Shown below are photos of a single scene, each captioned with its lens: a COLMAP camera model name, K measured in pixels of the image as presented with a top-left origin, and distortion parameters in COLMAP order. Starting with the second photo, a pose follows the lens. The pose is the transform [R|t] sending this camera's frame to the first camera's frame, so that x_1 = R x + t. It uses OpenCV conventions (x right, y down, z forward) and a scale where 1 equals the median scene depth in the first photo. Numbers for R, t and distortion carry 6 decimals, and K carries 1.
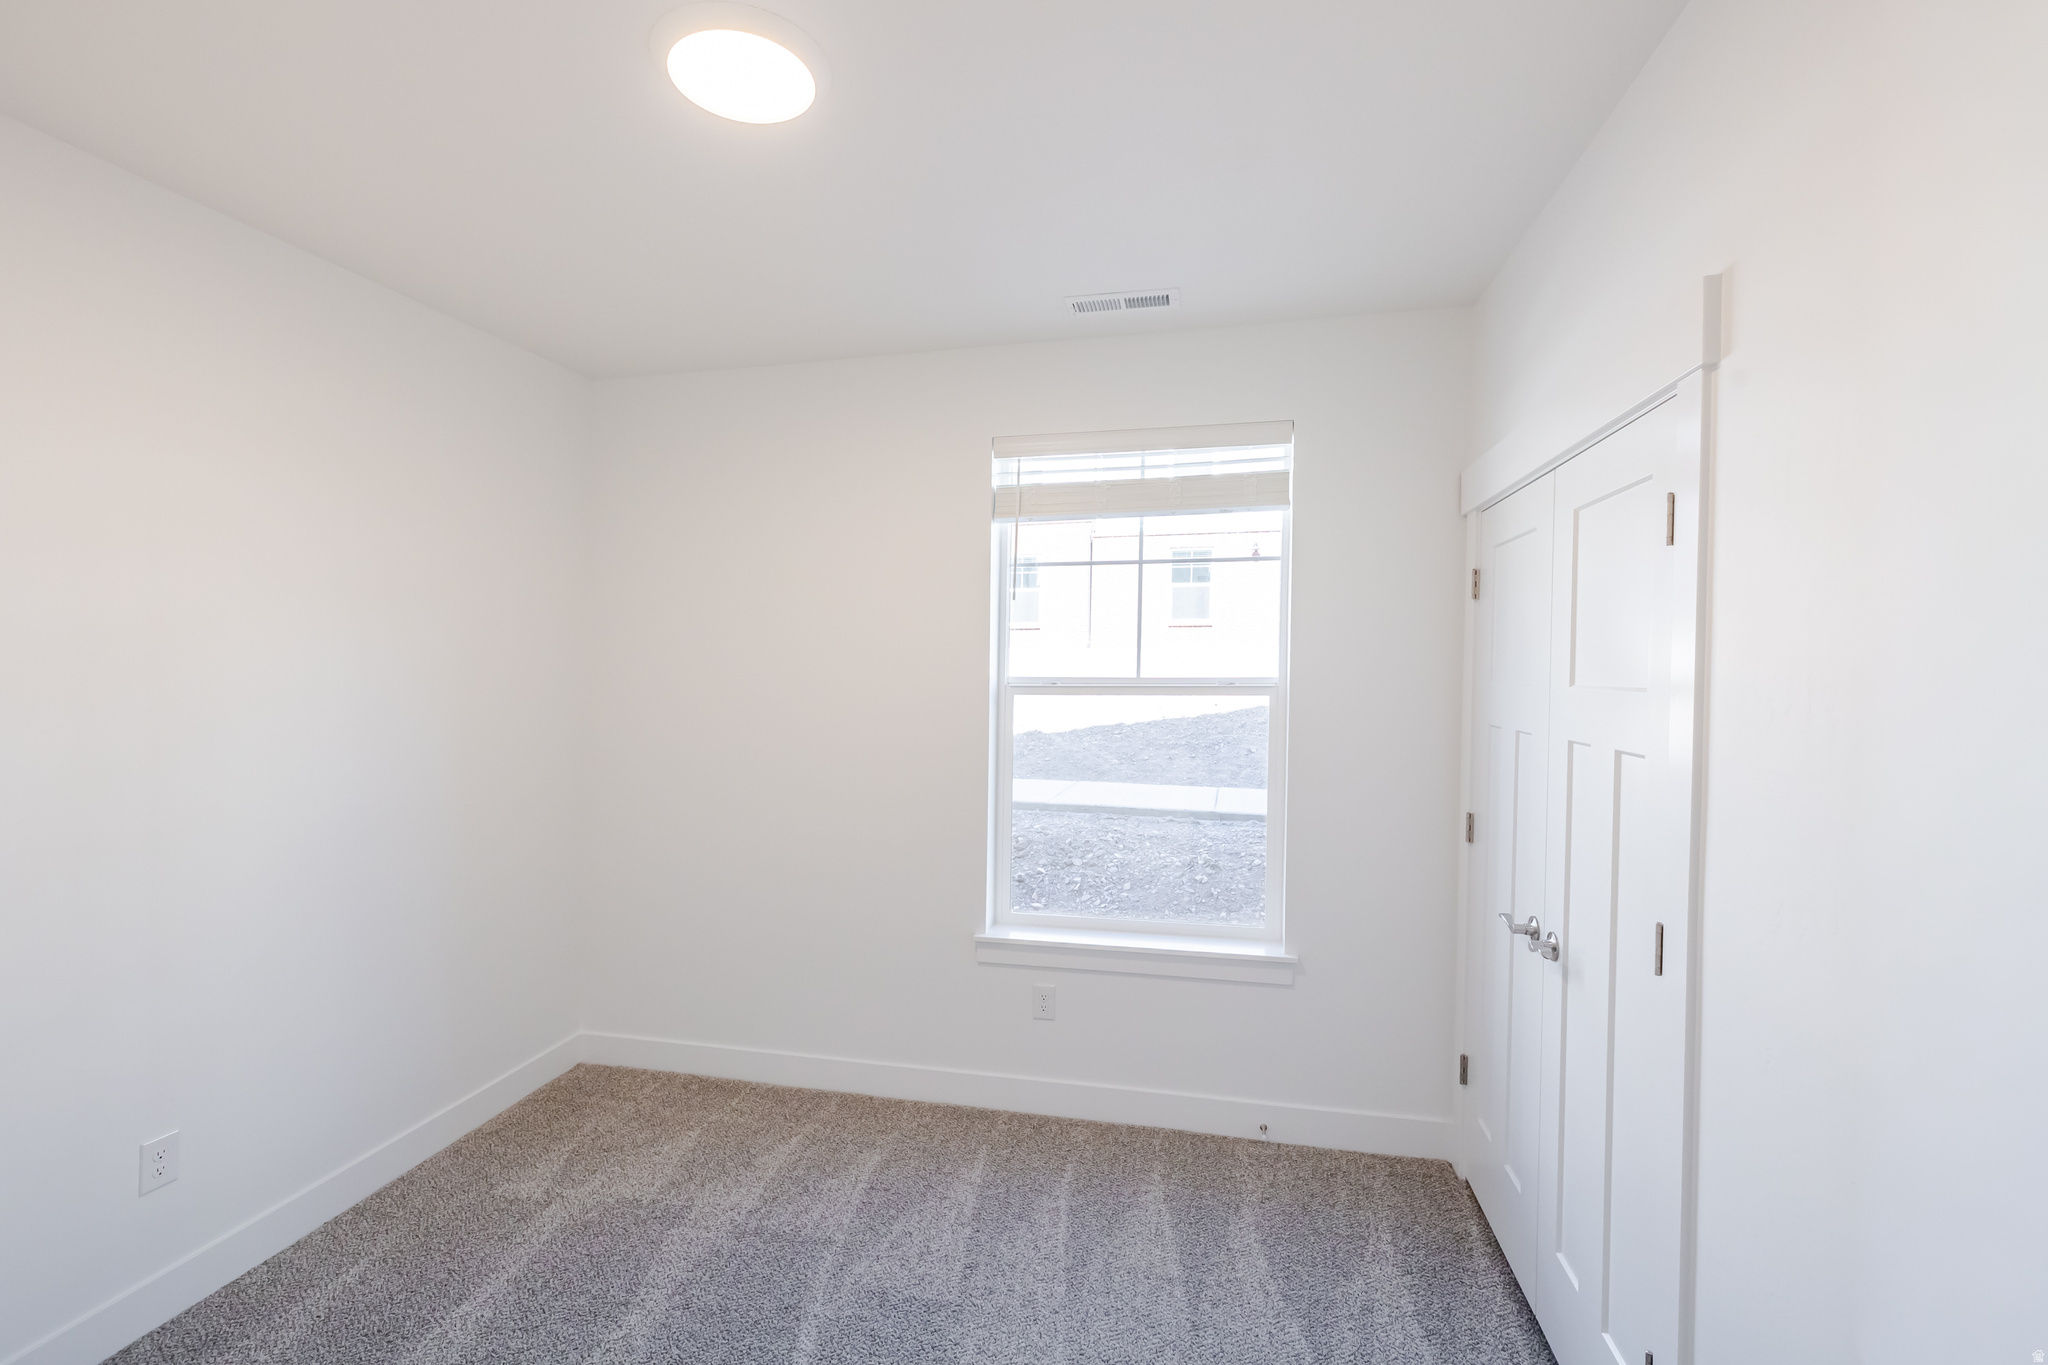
lens RADIAL K [[899.2, 0, 1029.6], [0, 899.2, 652.9], [0, 0, 1]] dist [-0.027746, 0.000074]
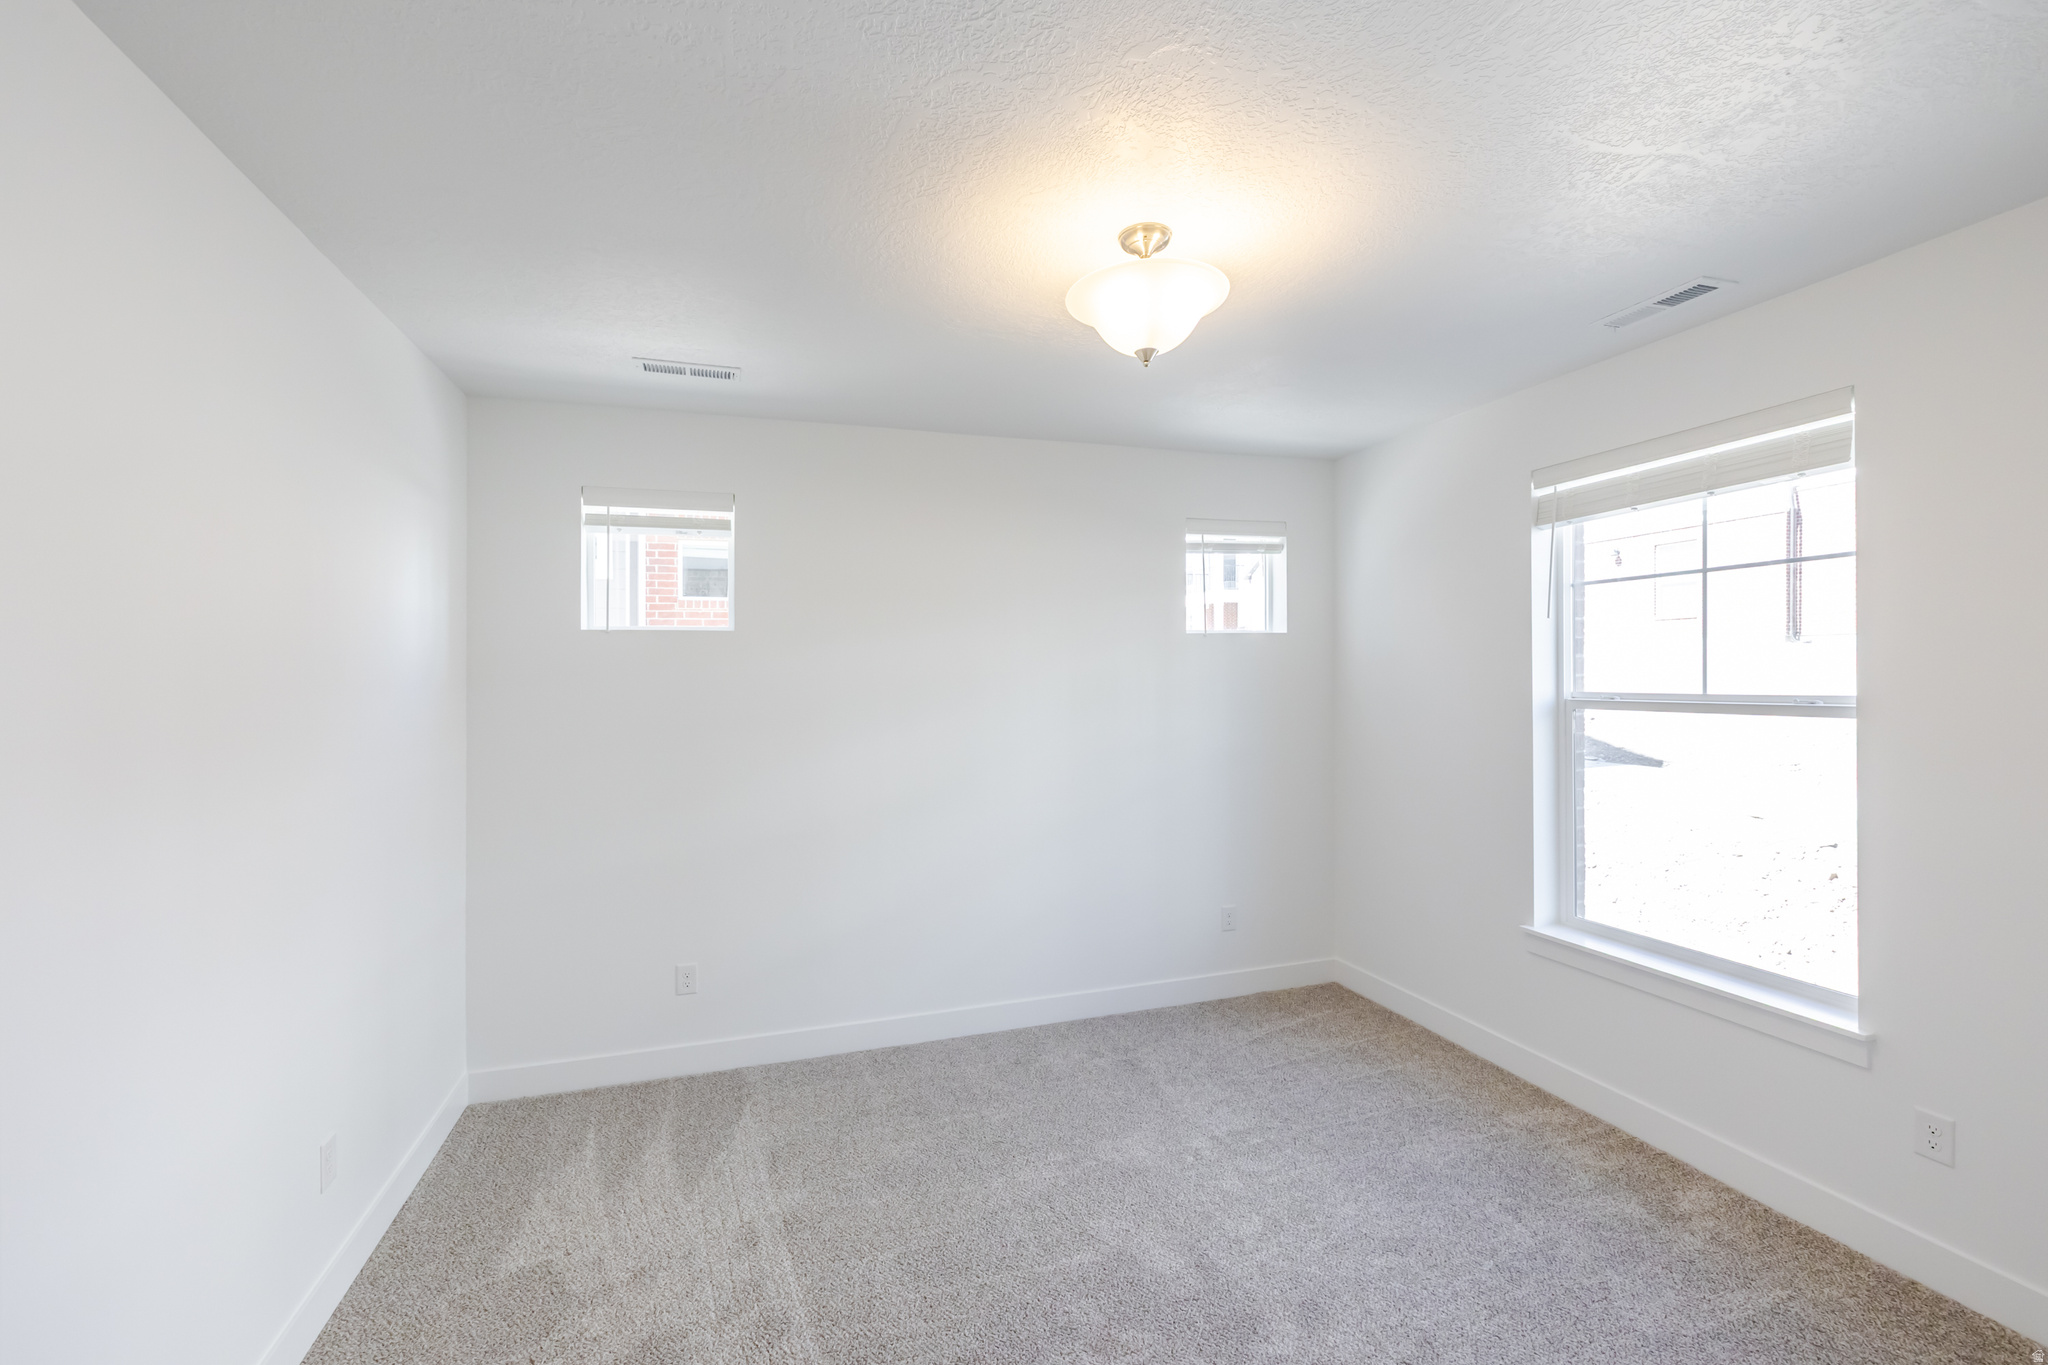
lens RADIAL K [[899.2, 0, 1029.6], [0, 899.2, 652.9], [0, 0, 1]] dist [-0.027746, 0.000074]
pose [[0.487783, -0.021410, -0.872702, 0.593040], [0.007126, 0.999764, -0.020544, -0.001692], [0.872936, 0.003802, 0.487821, -0.057517]]
